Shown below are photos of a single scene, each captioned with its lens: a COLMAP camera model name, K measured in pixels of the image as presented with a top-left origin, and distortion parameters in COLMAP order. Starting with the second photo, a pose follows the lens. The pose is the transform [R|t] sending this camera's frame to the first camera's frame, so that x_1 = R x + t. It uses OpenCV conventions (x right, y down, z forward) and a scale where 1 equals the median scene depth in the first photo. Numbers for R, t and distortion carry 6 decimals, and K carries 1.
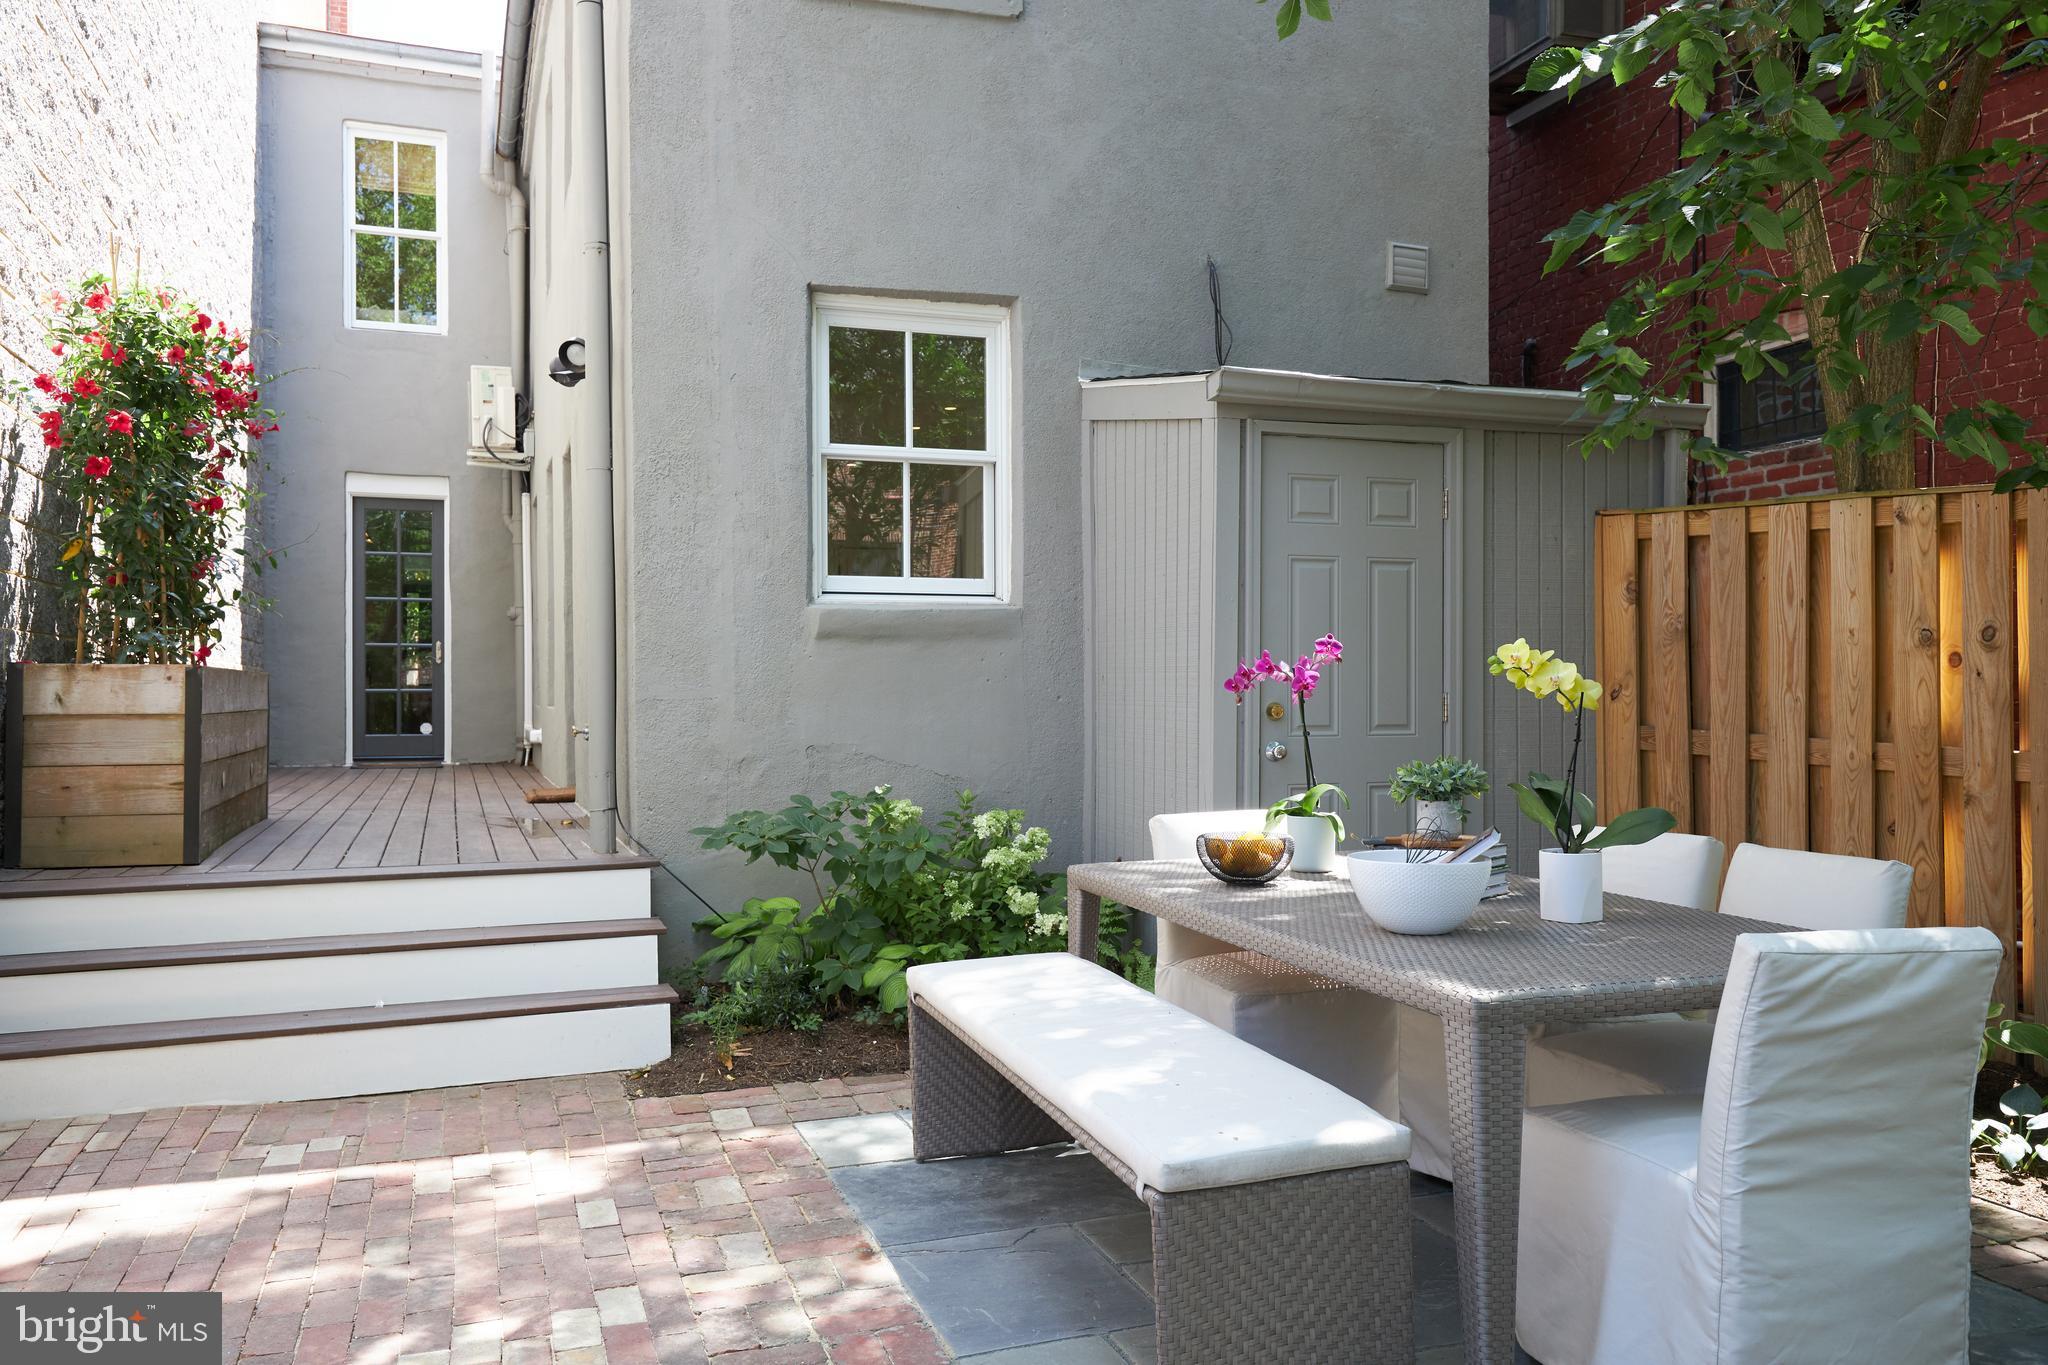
lens RADIAL K [[1568.8, 0, 1024.0], [0, 1568.8, 682.5], [0, 0, 1]] dist [0.022533, -0.000441]
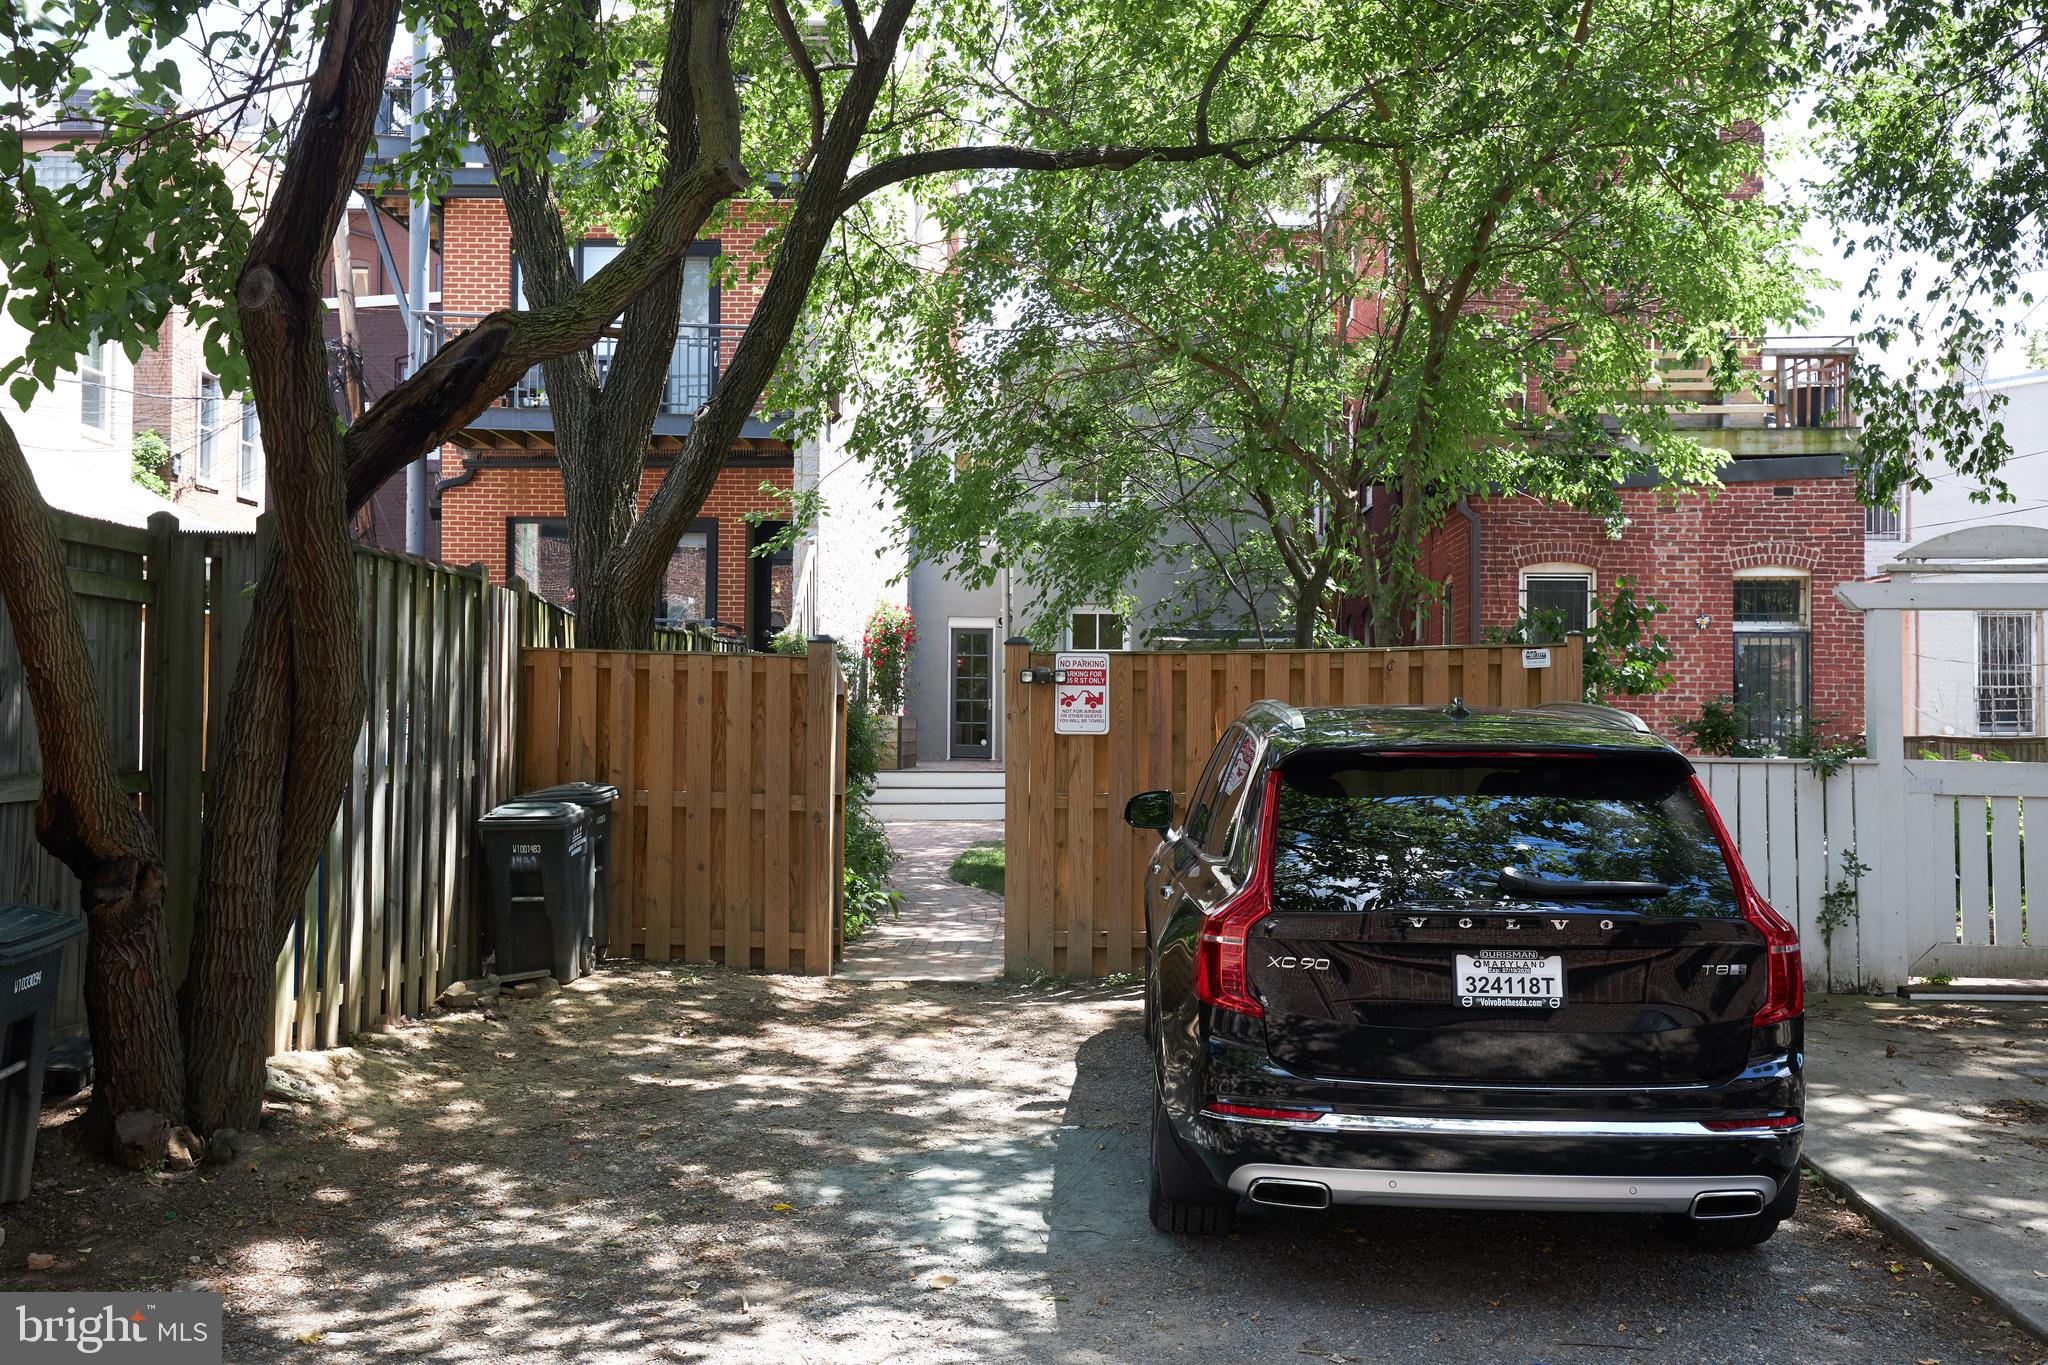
lens RADIAL K [[1989.6, 0, 1024.0], [0, 1989.6, 682.5], [0, 0, 1]] dist [0.067576, -0.003449]
pose [[0.926348, 0.004216, -0.376646, 1.283728], [-0.011008, 0.999813, -0.015883, -0.013955], [0.376509, 0.018859, 0.926221, -2.744702]]
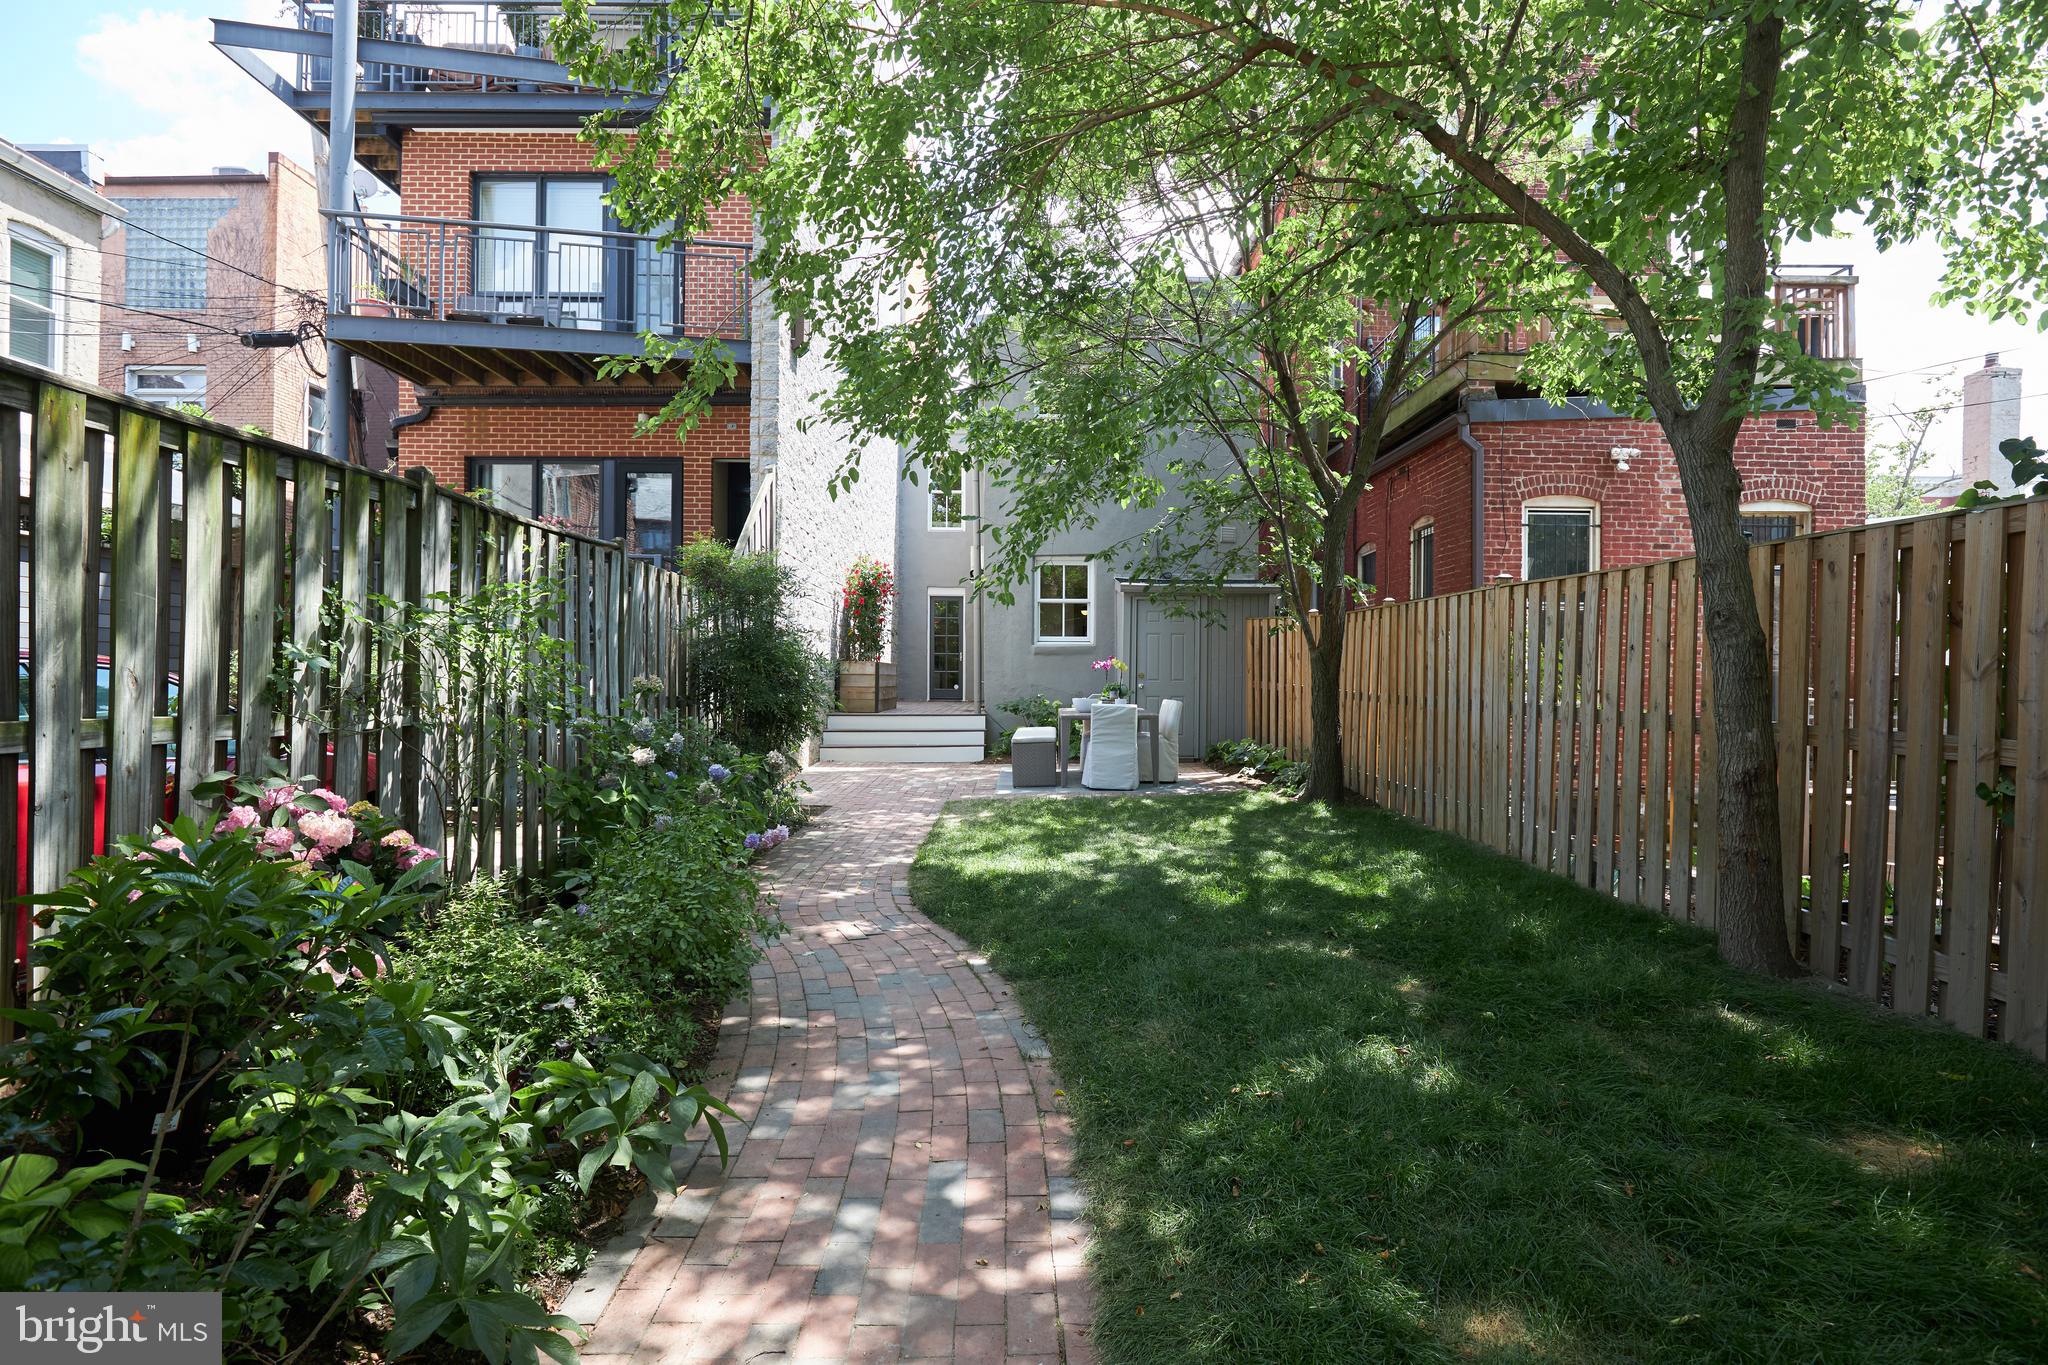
lens RADIAL K [[1067.3, 0, 1024.0], [0, 1067.3, 682.5], [0, 0, 1]] dist [0.001031, 0.000136]
pose [[0.942268, 0.010582, -0.334692, 0.615893], [-0.007671, 0.999920, 0.010018, 0.009828], [0.334771, -0.006872, 0.942274, -1.205314]]
